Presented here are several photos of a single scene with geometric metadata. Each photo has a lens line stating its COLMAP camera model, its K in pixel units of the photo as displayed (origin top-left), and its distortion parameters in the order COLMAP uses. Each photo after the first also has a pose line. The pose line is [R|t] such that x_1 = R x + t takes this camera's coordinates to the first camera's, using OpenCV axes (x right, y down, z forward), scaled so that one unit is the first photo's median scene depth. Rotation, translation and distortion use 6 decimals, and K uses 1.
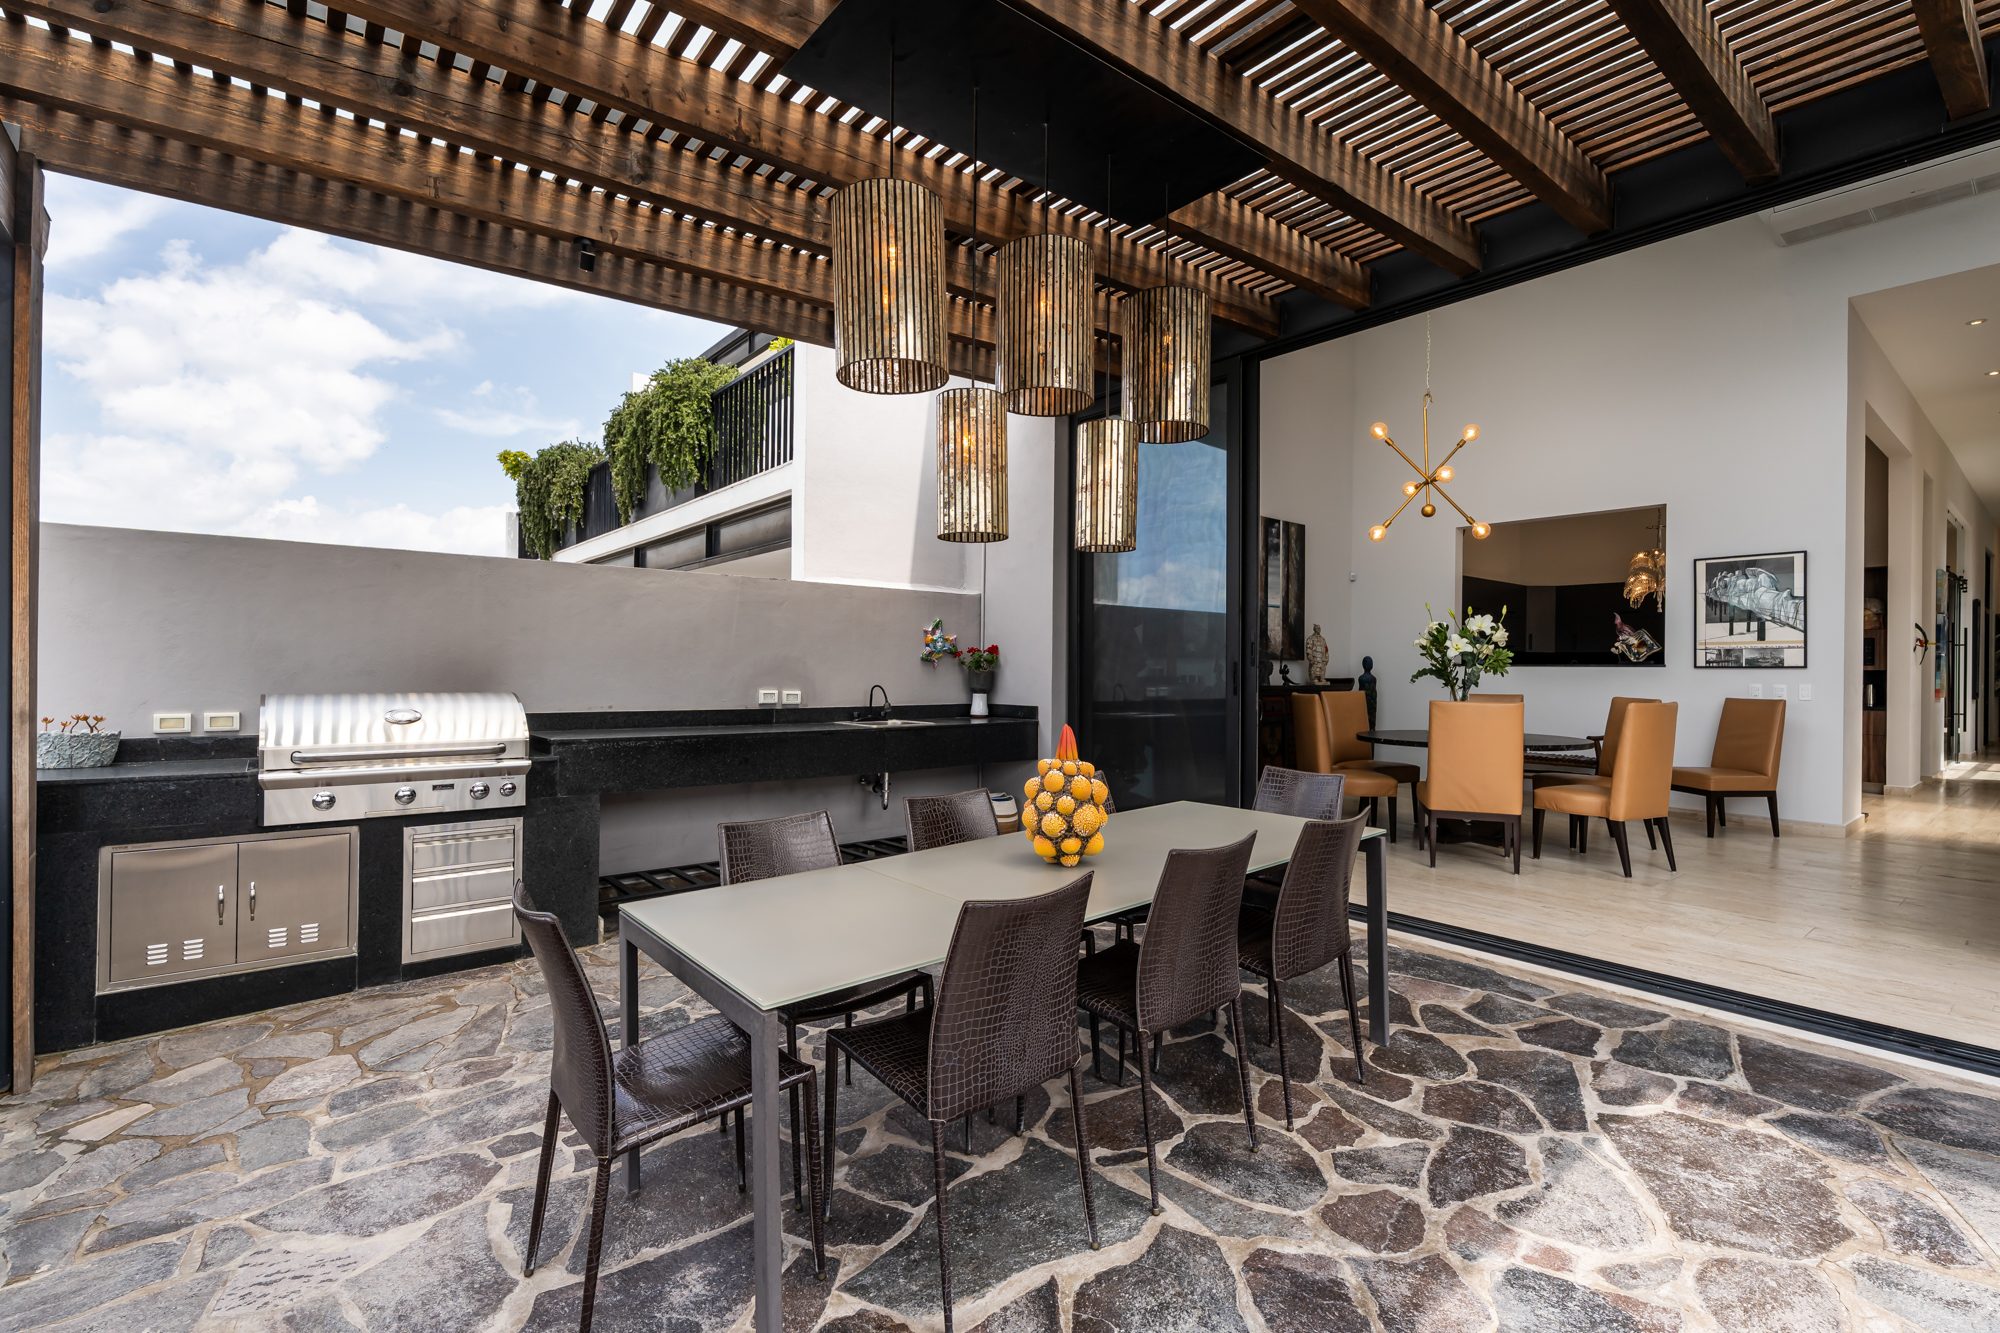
lens RADIAL K [[893.9, 0, 992.8], [0, 893.9, 665.1], [0, 0, 1]] dist [-0.001418, -0.000717]
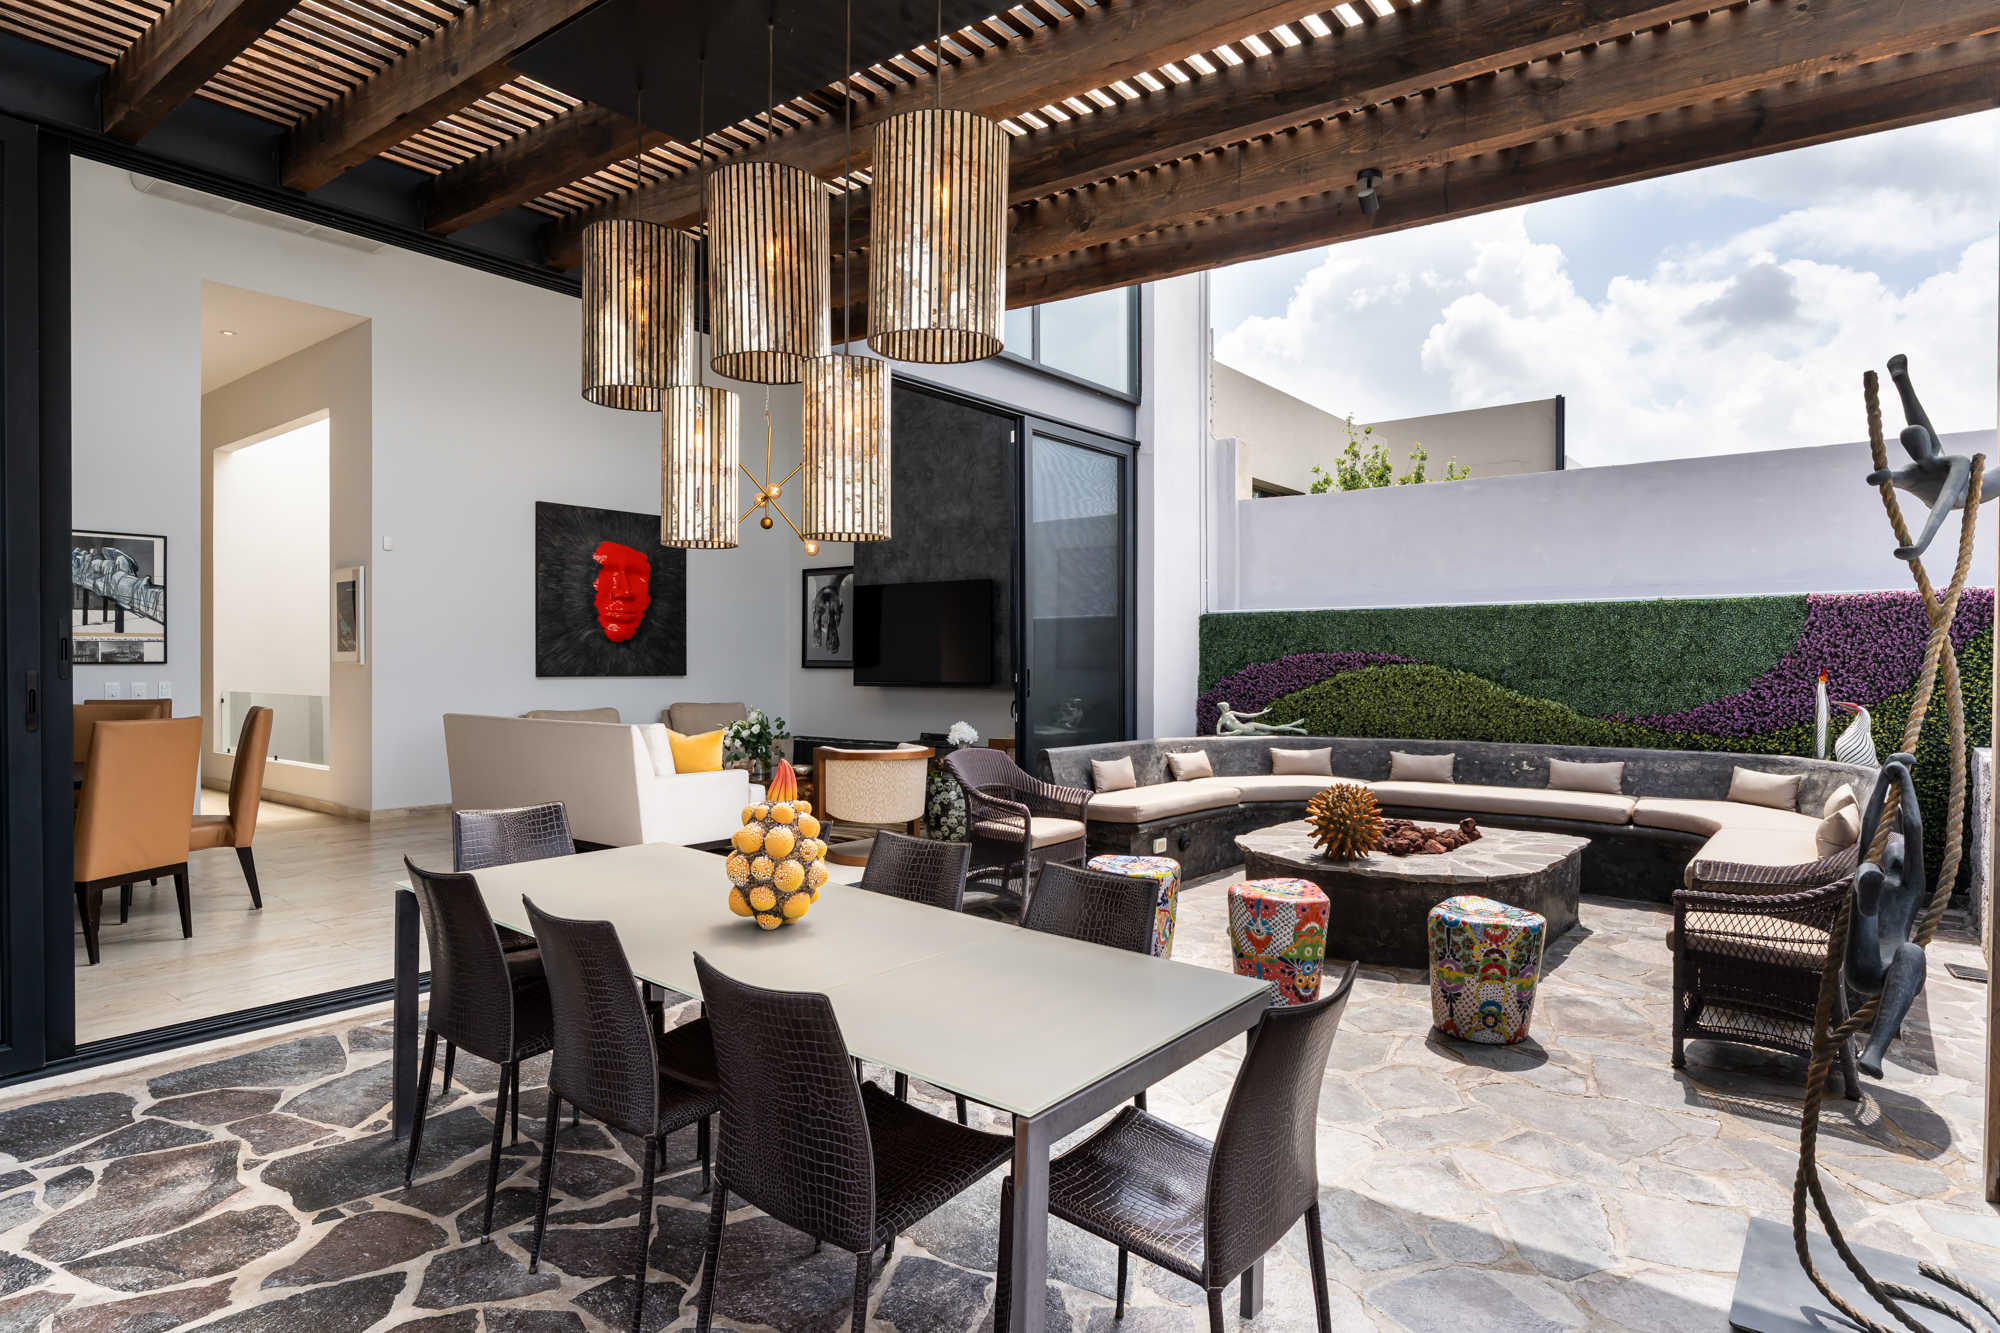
lens RADIAL K [[1103.9, 0, 1008.5], [0, 1103.9, 663.9], [0, 0, 1]] dist [-0.001317, 0.000457]
pose [[-0.228931, -0.011914, 0.973370, -0.885399], [-0.008143, 0.999914, 0.010324, -0.034193], [-0.973409, -0.005563, -0.229009, 0.923188]]
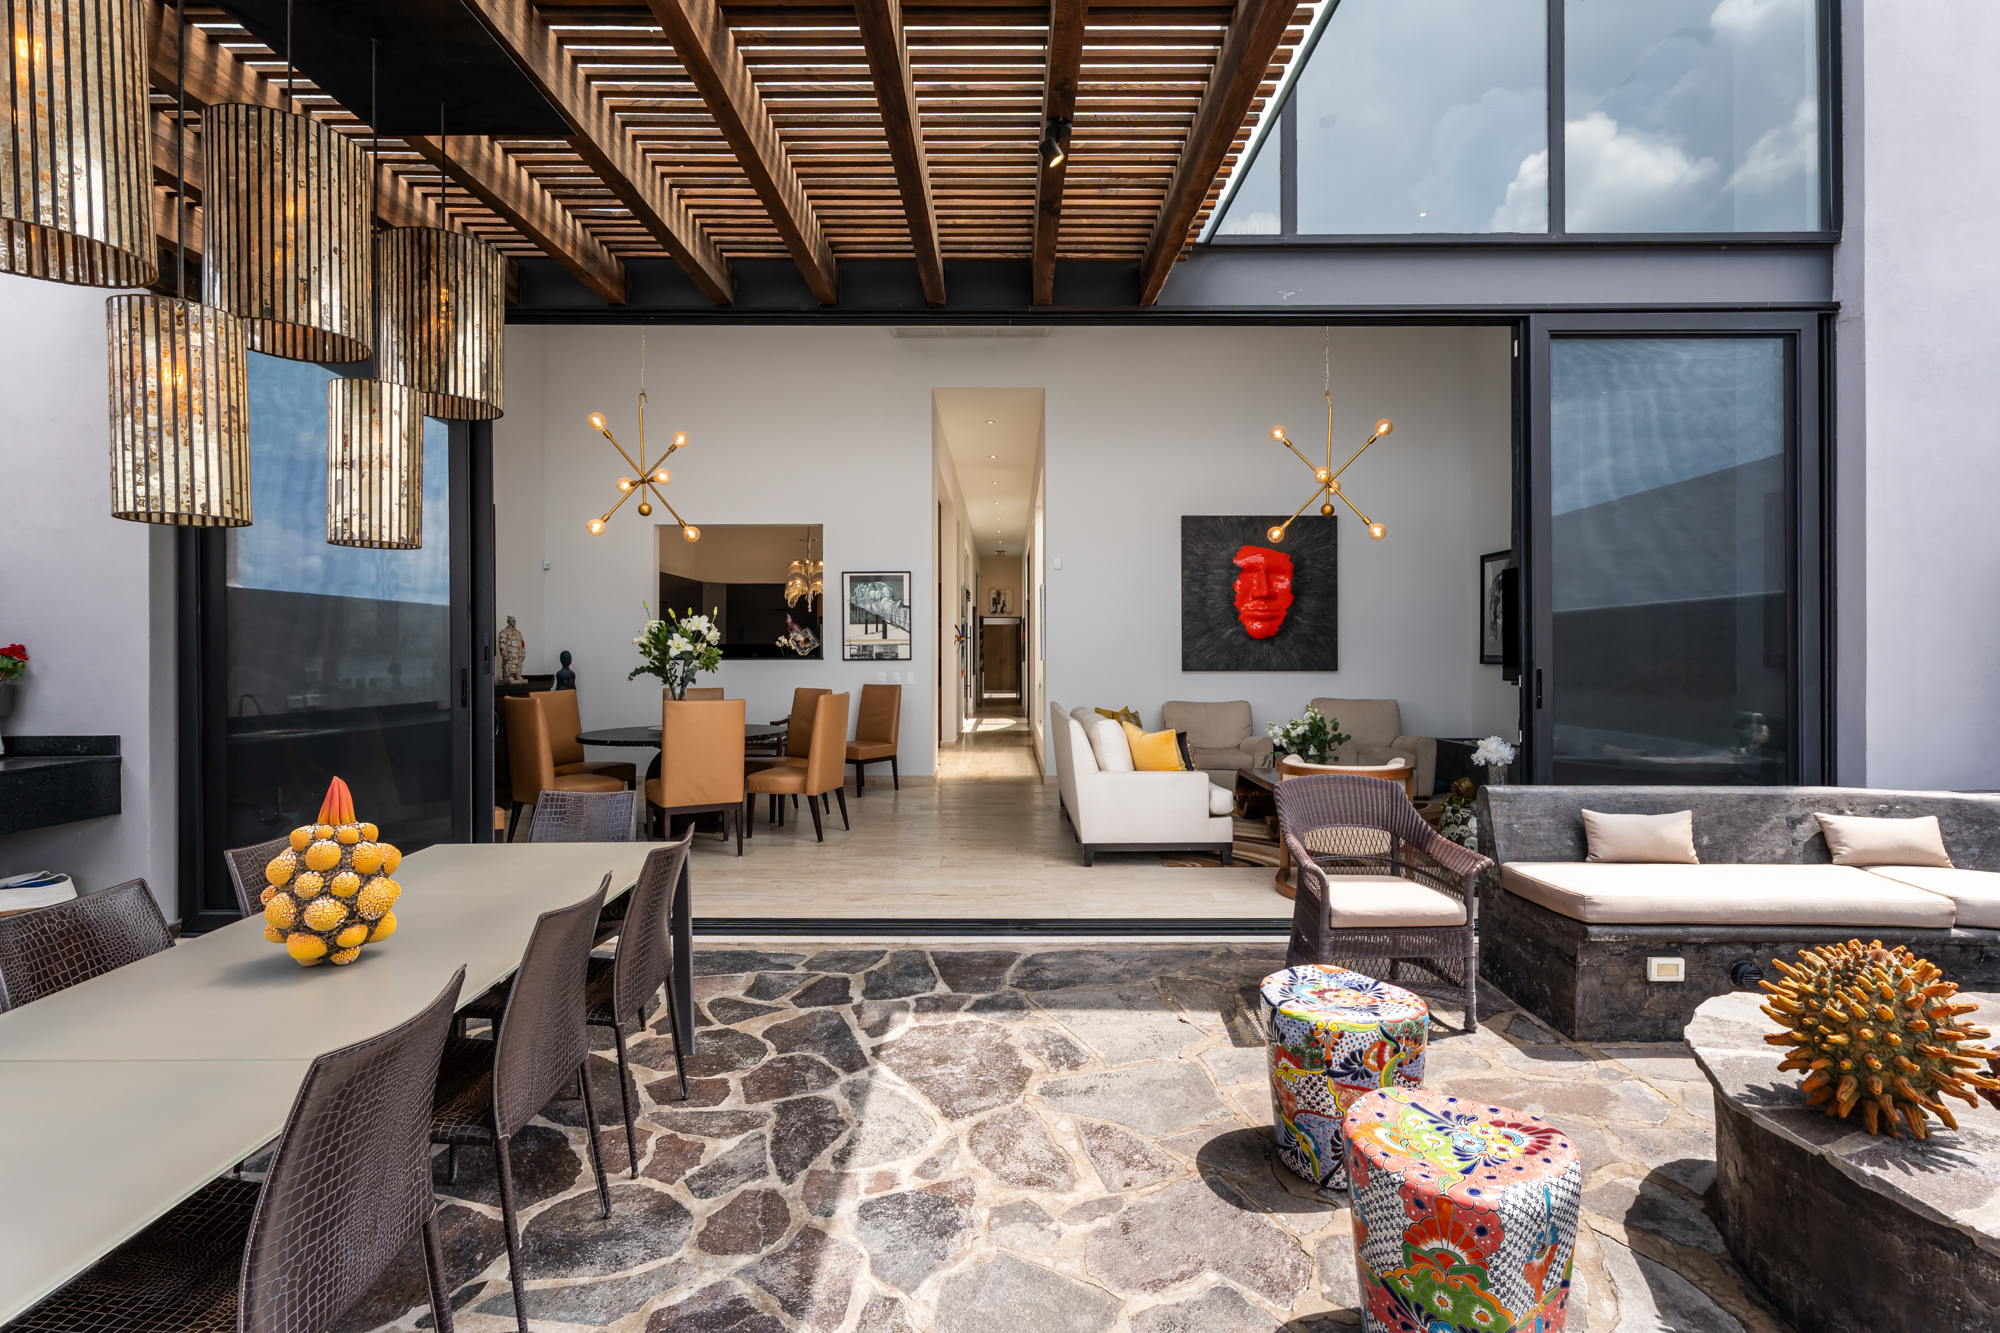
lens RADIAL K [[923.4, 0, 1015.1], [0, 923.4, 649.1], [0, 0, 1]] dist [0.004947, 0.000851]
pose [[0.619465, -0.005802, 0.785003, -0.160709], [0.004570, 0.999982, 0.003785, -0.038334], [-0.785011, 0.001242, 0.619481, 0.058227]]
